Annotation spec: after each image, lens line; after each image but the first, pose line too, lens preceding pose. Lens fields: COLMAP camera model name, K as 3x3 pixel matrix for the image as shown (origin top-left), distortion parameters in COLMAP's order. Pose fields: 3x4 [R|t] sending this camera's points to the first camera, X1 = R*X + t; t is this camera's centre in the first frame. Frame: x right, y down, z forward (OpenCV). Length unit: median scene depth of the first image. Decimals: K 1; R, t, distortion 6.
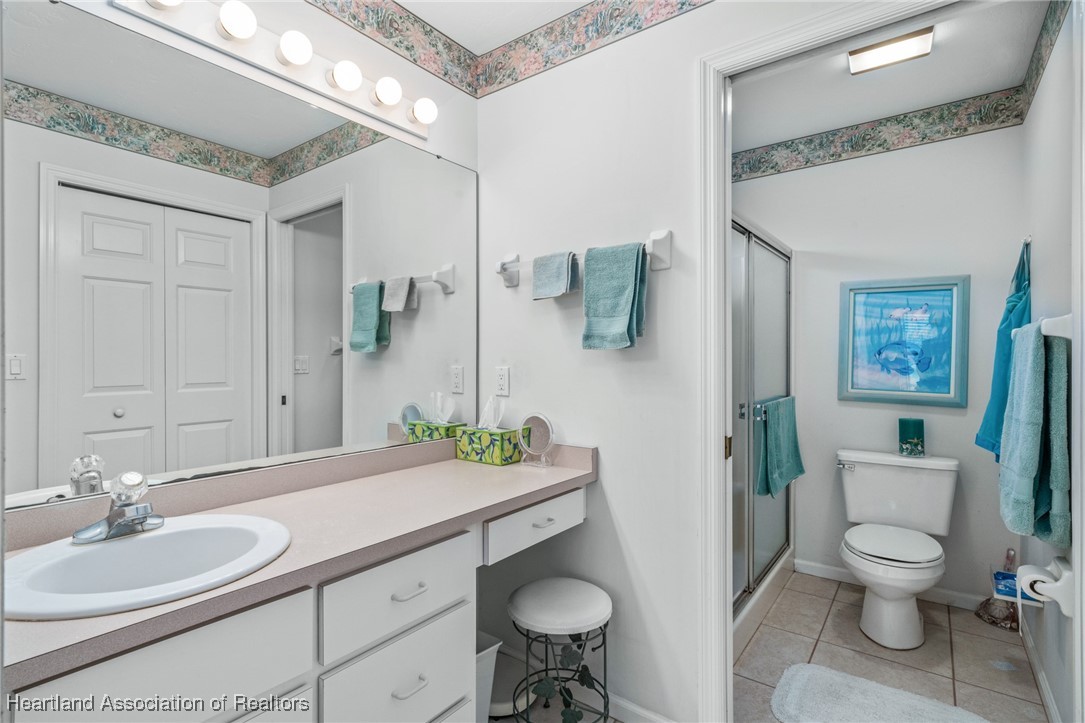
lens RADIAL K [[498.9, 0, 540.0], [0, 498.9, 358.8], [0, 0, 1]] dist [-0.012827, -0.000128]
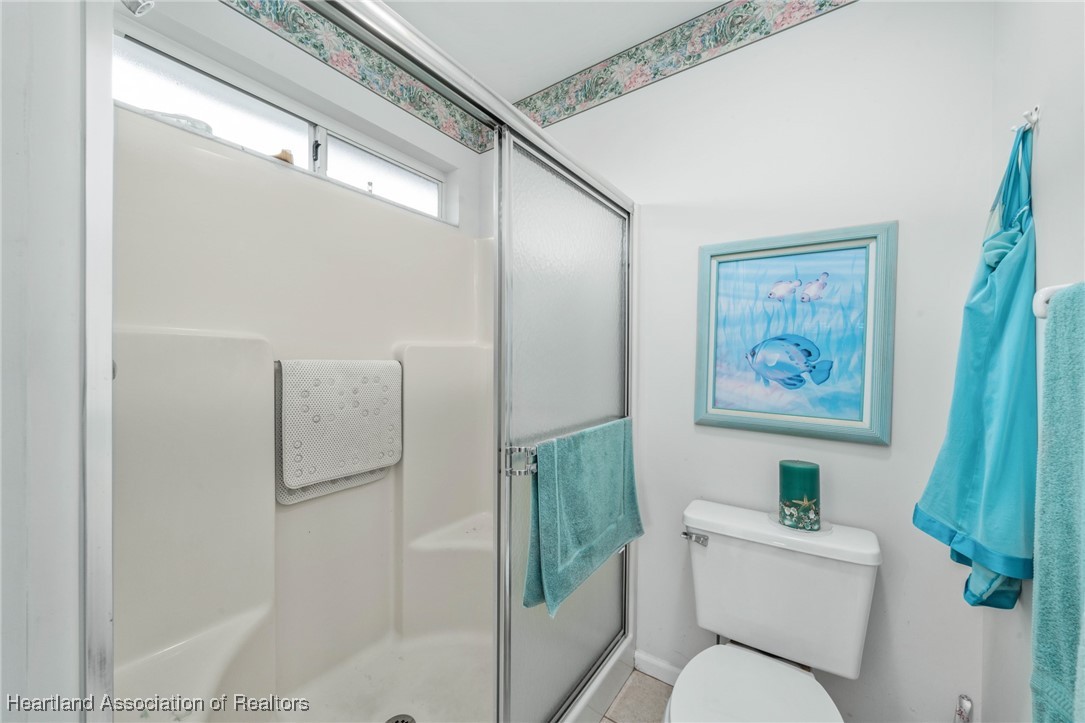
lens RADIAL K [[392.2, 0, 542.5], [0, 392.2, 361.5], [0, 0, 1]] dist [-0.011732, 0.000125]
pose [[0.999355, 0.007468, 0.035119, 0.399494], [-0.007482, 0.999972, 0.000279, 0.000523], [-0.035116, -0.000542, 0.999383, 0.511073]]
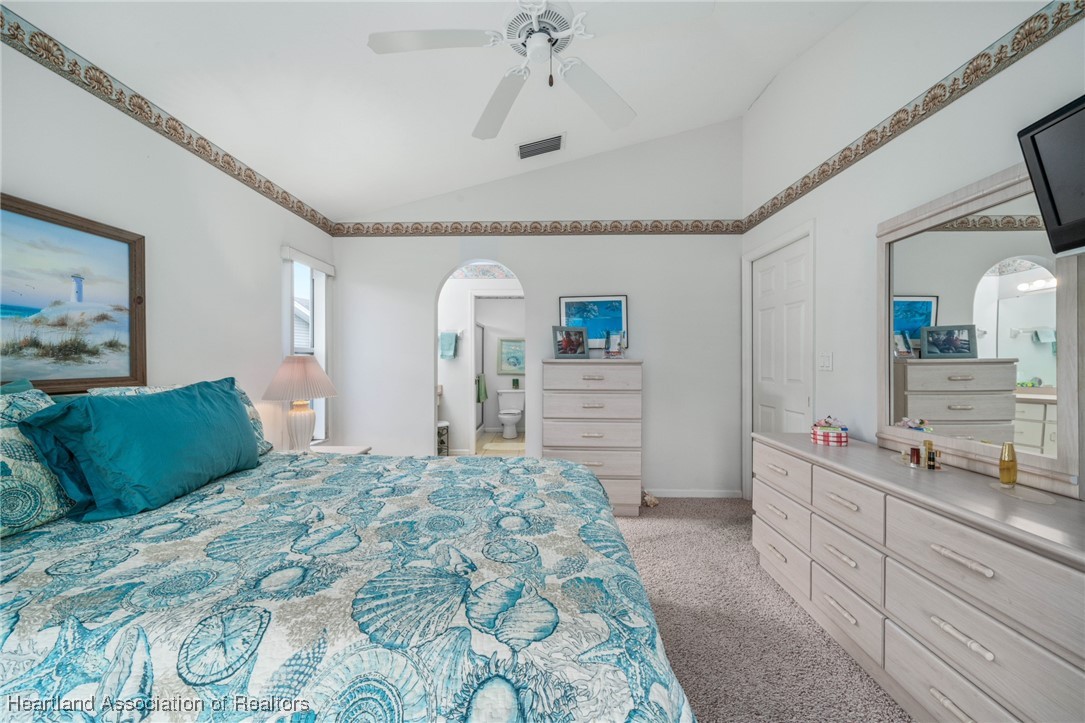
lens RADIAL K [[424.9, 0, 535.9], [0, 424.9, 364.9], [0, 0, 1]] dist [0.000089, -0.000014]
pose [[0.804627, -0.002879, 0.593774, -0.858421], [0.001027, 0.999993, 0.003458, 0.012416], [-0.593780, -0.002172, 0.804625, -1.405277]]
